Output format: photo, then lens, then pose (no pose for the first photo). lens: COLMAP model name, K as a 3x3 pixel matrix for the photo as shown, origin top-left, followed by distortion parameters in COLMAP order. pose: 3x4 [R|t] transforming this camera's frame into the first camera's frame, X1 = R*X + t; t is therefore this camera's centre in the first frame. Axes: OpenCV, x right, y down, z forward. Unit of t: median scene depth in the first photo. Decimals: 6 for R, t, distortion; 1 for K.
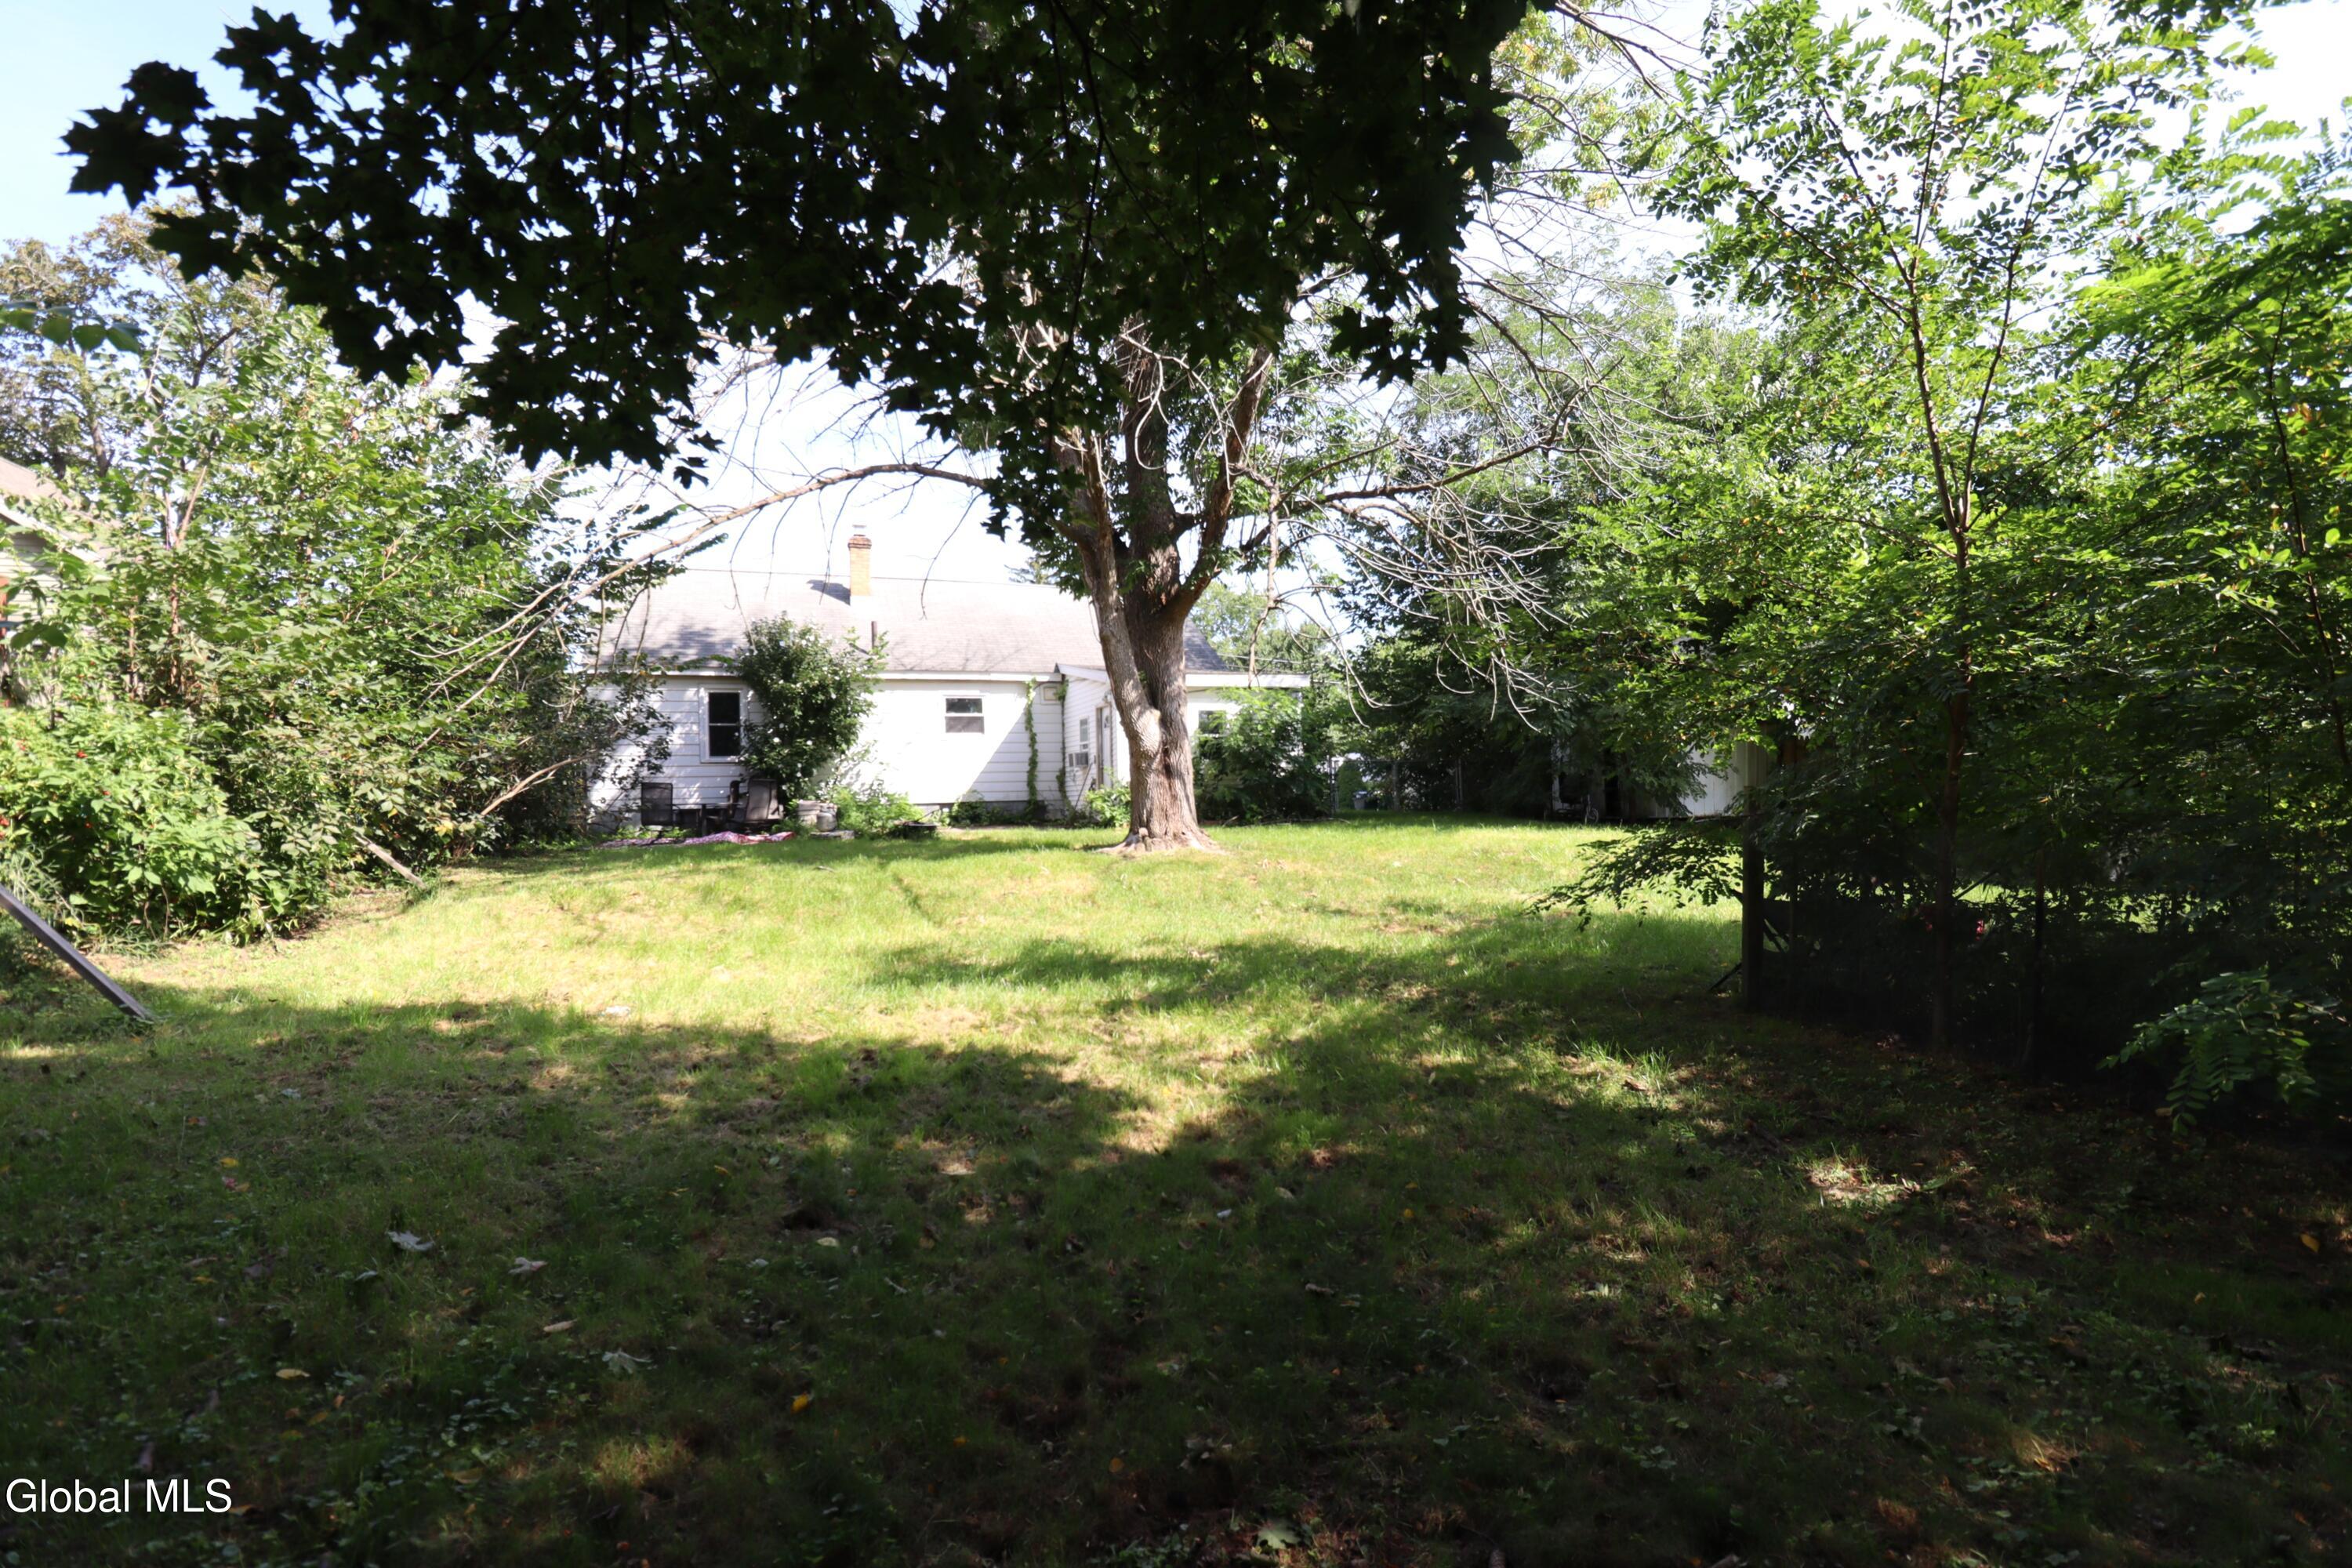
lens RADIAL K [[1077.8, 0, 1173.7], [0, 1077.8, 792.8], [0, 0, 1]] dist [-0.015594, -0.002467]
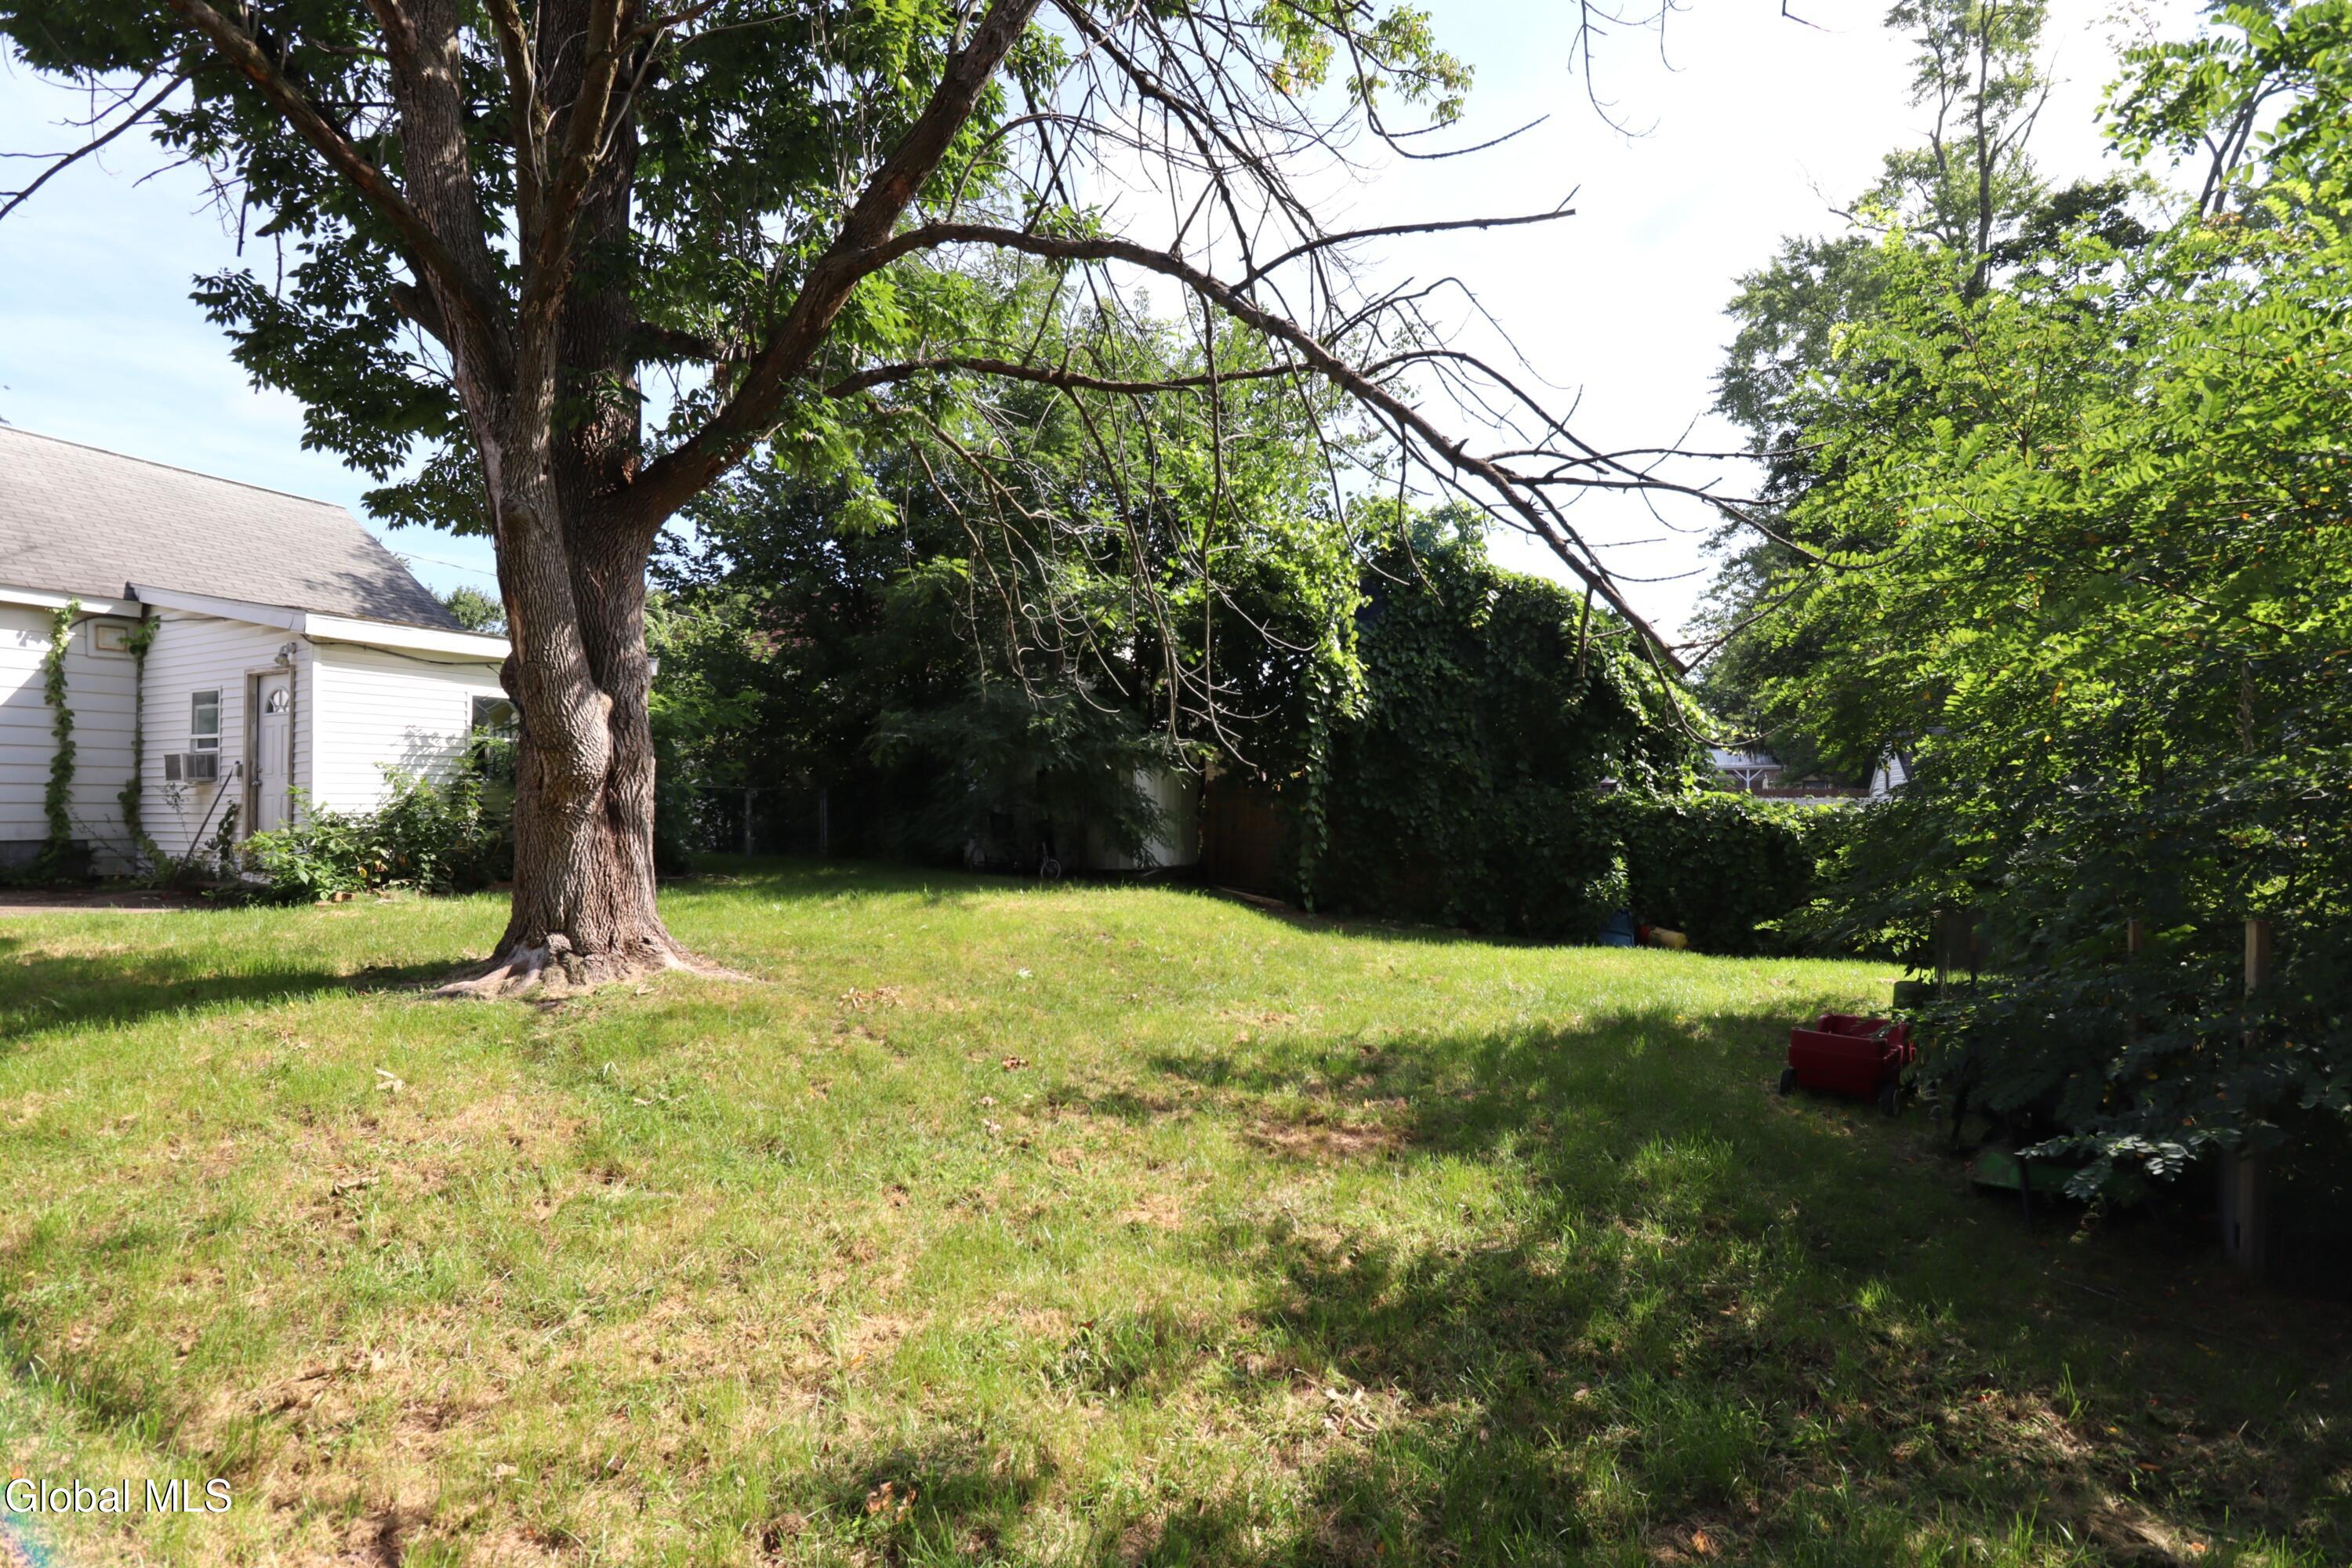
lens RADIAL K [[1077.8, 0, 1153.3], [0, 1077.8, 800.3], [0, 0, 1]] dist [-0.015594, -0.002467]
pose [[0.726810, 0.031014, 0.686138, -0.101102], [-0.022840, 0.999519, -0.020986, -0.014200], [-0.686459, -0.000419, 0.727168, 0.283188]]
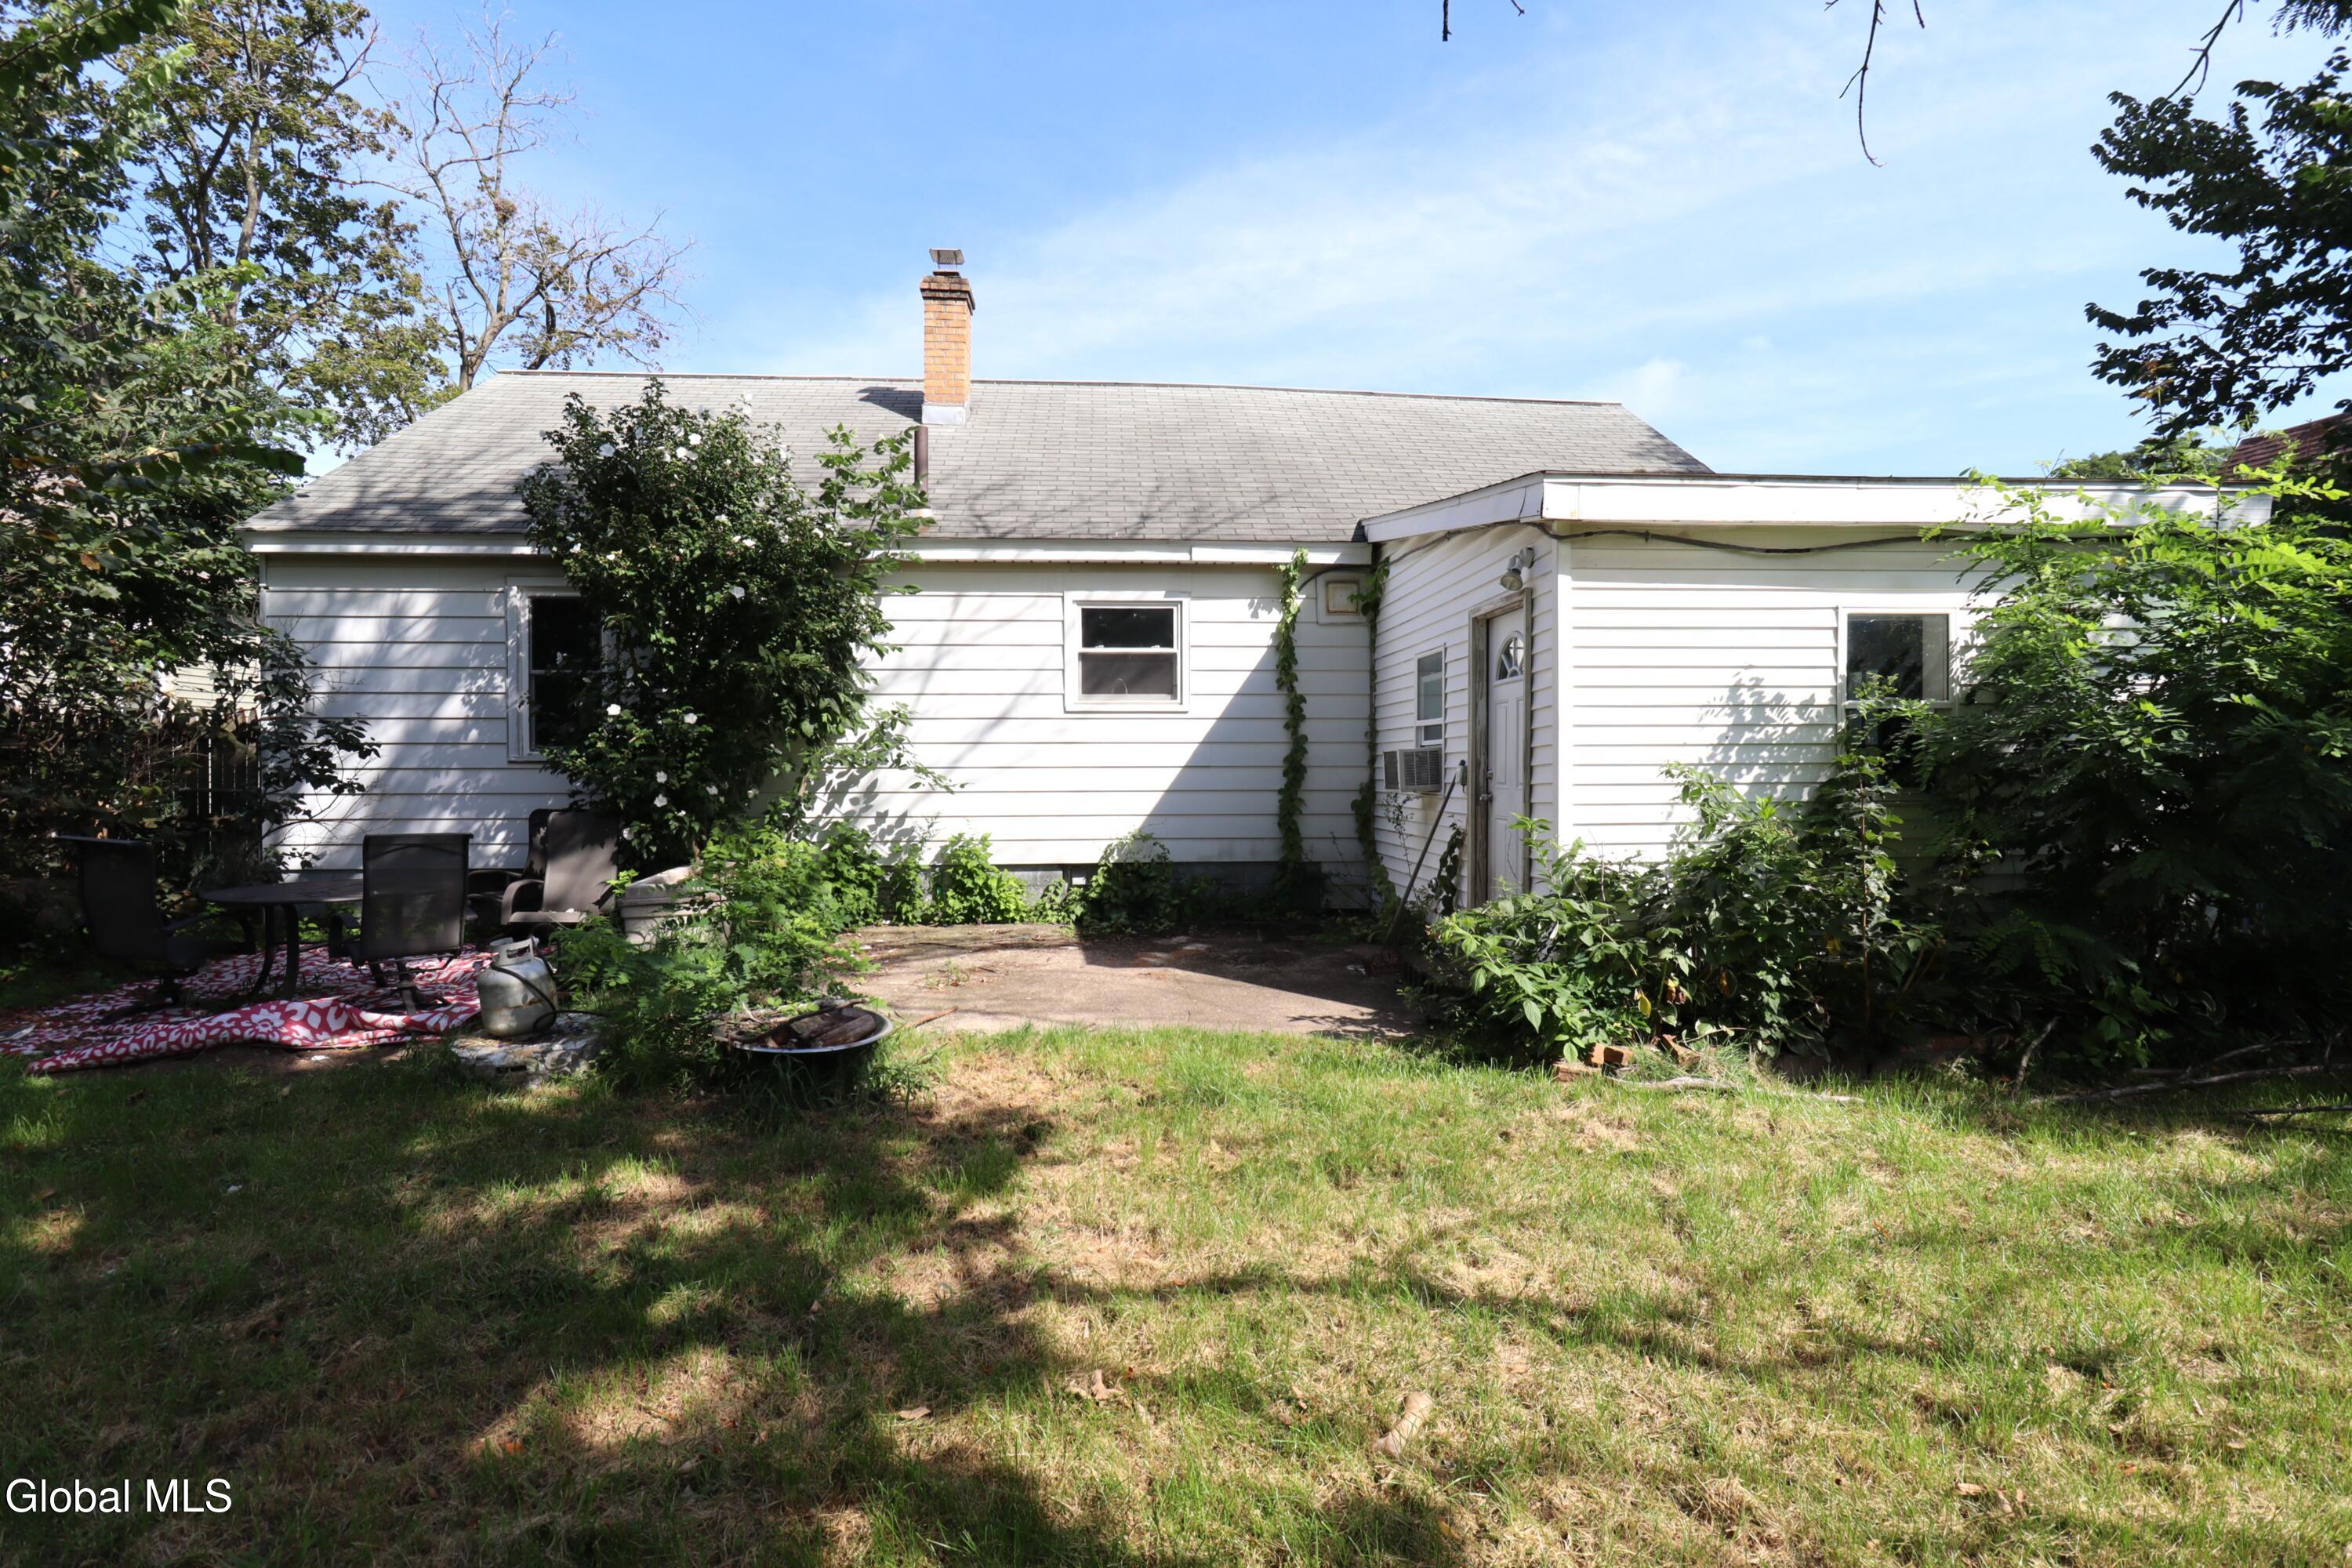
lens RADIAL K [[1077.8, 0, 1152.8], [0, 1077.8, 786.9], [0, 0, 1]] dist [-0.015594, -0.002467]
pose [[0.953311, 0.028095, -0.300681, -0.061760], [-0.020384, 0.999379, 0.028750, -0.033214], [0.301302, -0.021278, 0.953291, 0.622239]]
